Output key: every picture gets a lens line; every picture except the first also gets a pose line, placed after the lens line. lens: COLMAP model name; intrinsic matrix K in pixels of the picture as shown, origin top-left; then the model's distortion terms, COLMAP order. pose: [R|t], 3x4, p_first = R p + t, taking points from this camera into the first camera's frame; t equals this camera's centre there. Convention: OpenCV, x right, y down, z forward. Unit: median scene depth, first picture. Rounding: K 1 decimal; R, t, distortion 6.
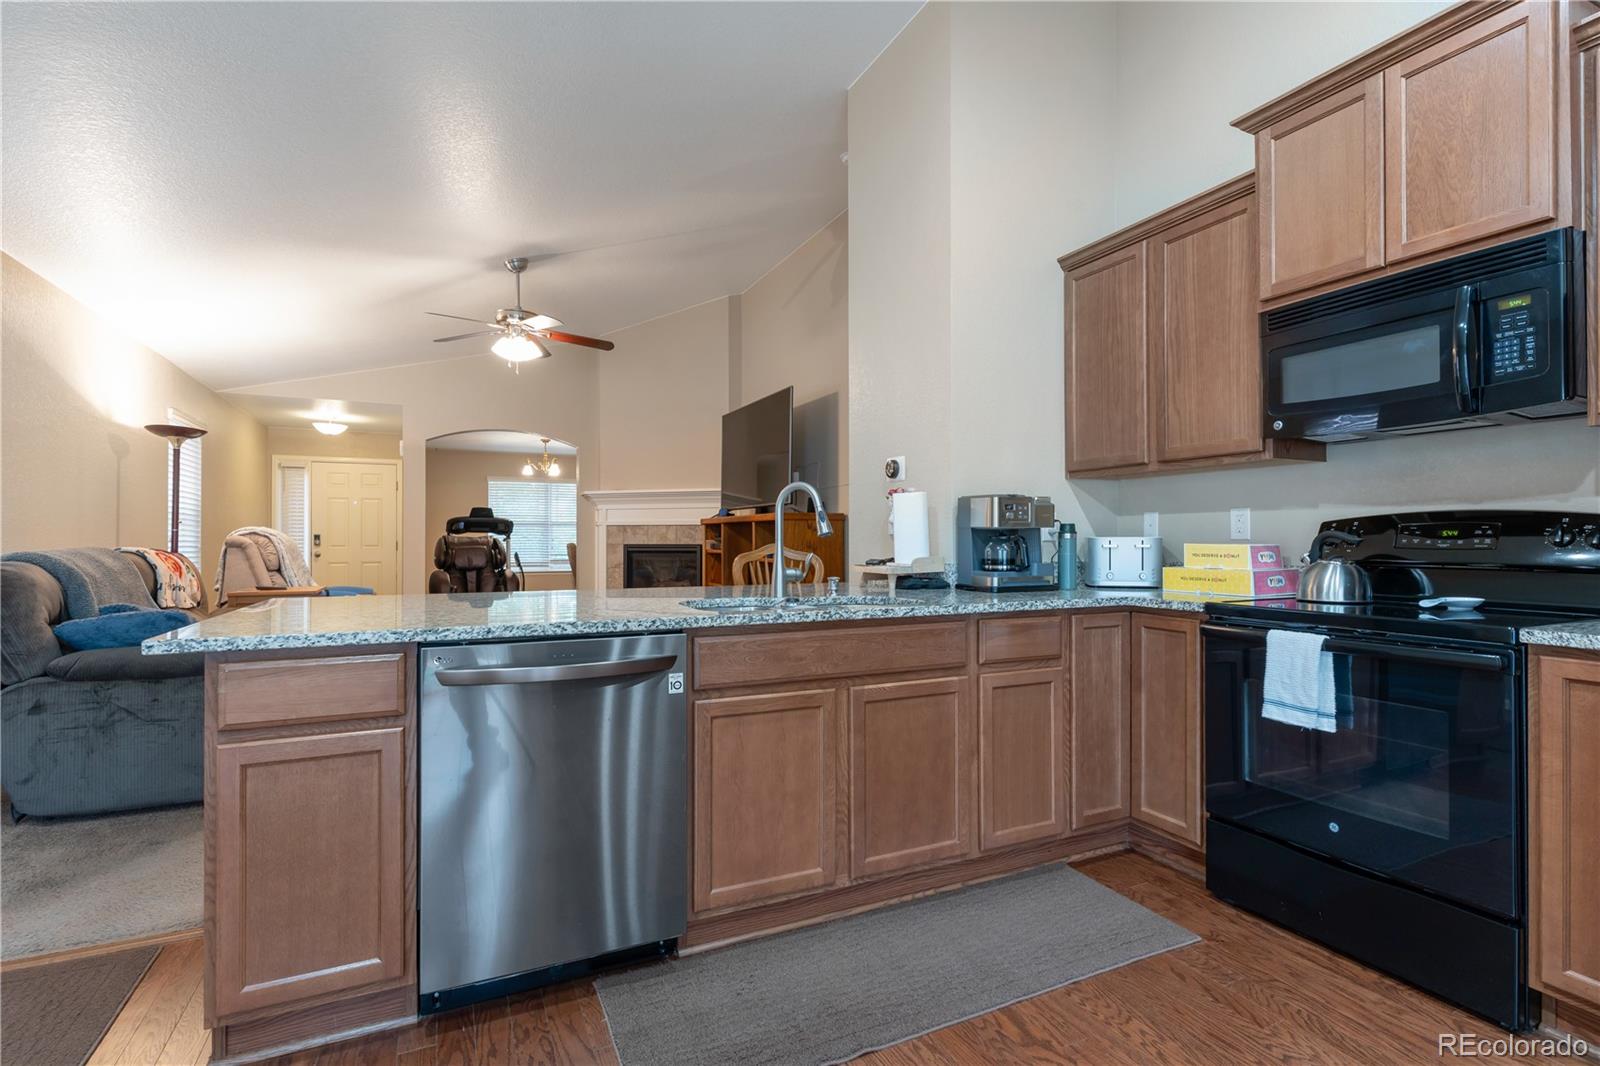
lens RADIAL K [[760.1, 0, 798.6], [0, 760.1, 532.3], [0, 0, 1]] dist [0.001396, 0.000578]
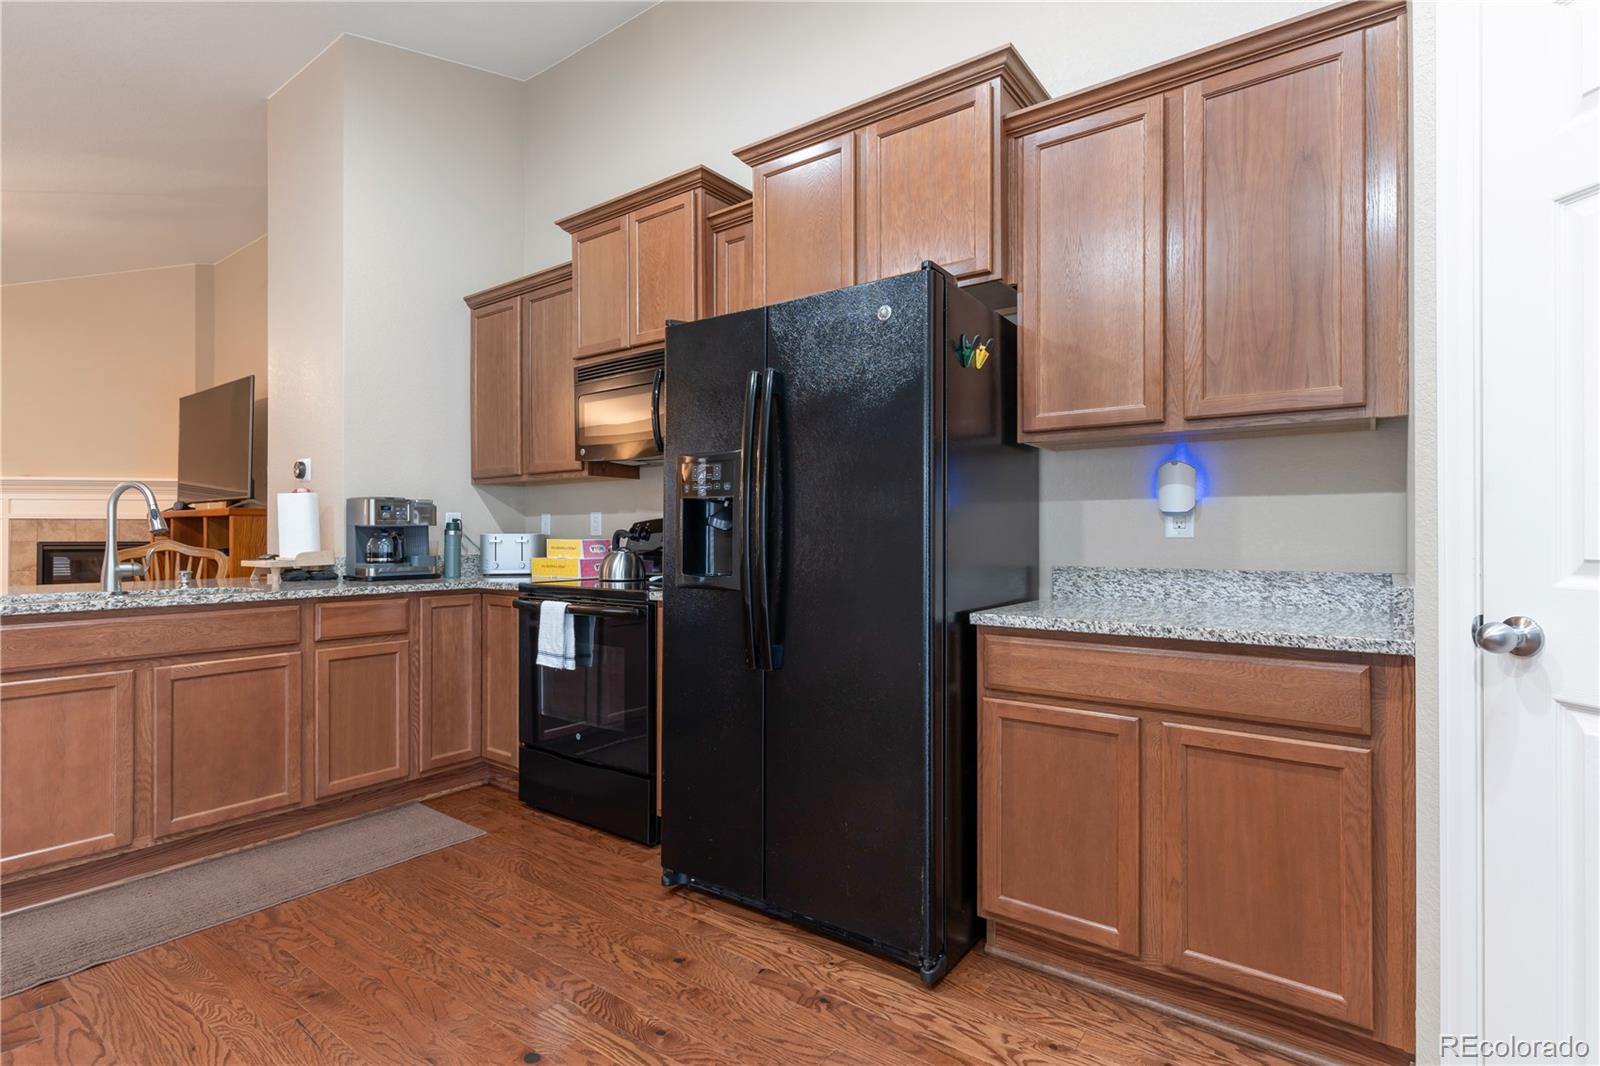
lens RADIAL K [[760.1, 0, 796.2], [0, 760.1, 527.5], [0, 0, 1]] dist [0.001396, 0.000578]
pose [[0.879138, 0.005143, 0.476539, 0.287499], [-0.004207, 0.999987, -0.003032, -0.002467], [-0.476549, 0.000660, 0.879148, -0.344221]]
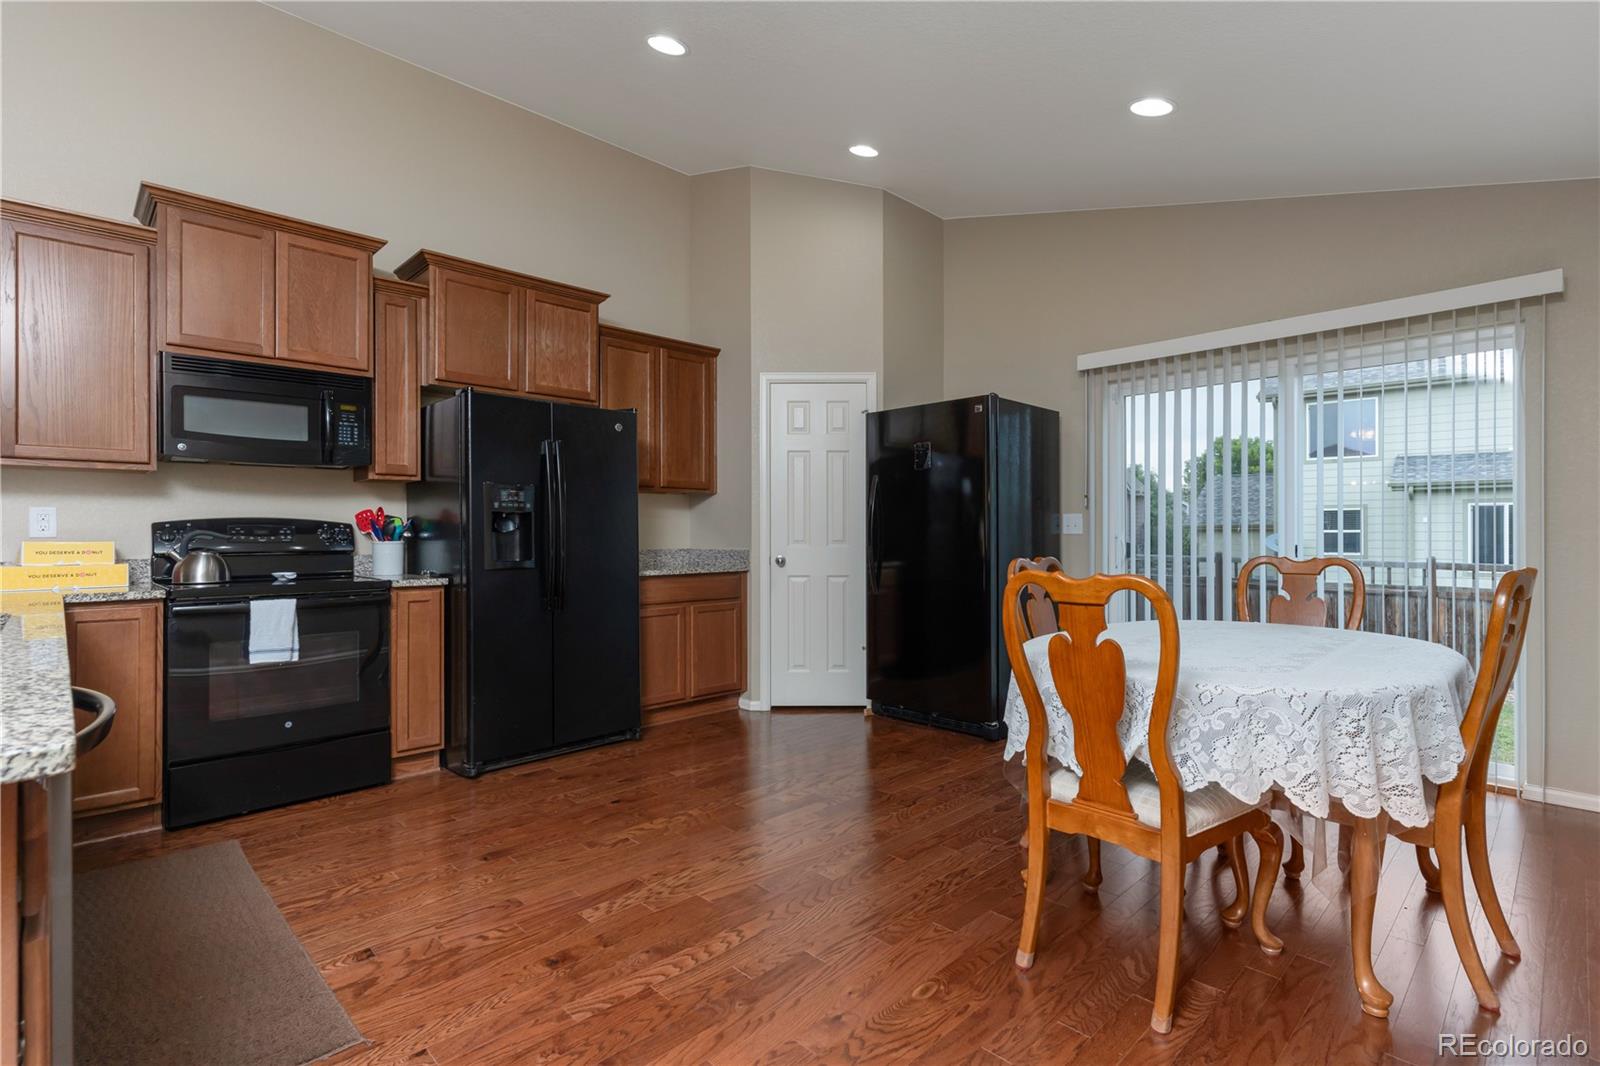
lens RADIAL K [[760.1, 0, 791.3], [0, 760.1, 529.9], [0, 0, 1]] dist [0.001396, 0.000578]
pose [[-0.311462, 0.005609, 0.950242, -0.802627], [-0.008312, 0.999928, -0.008627, 0.000179], [-0.950222, -0.010586, -0.311393, 0.388929]]
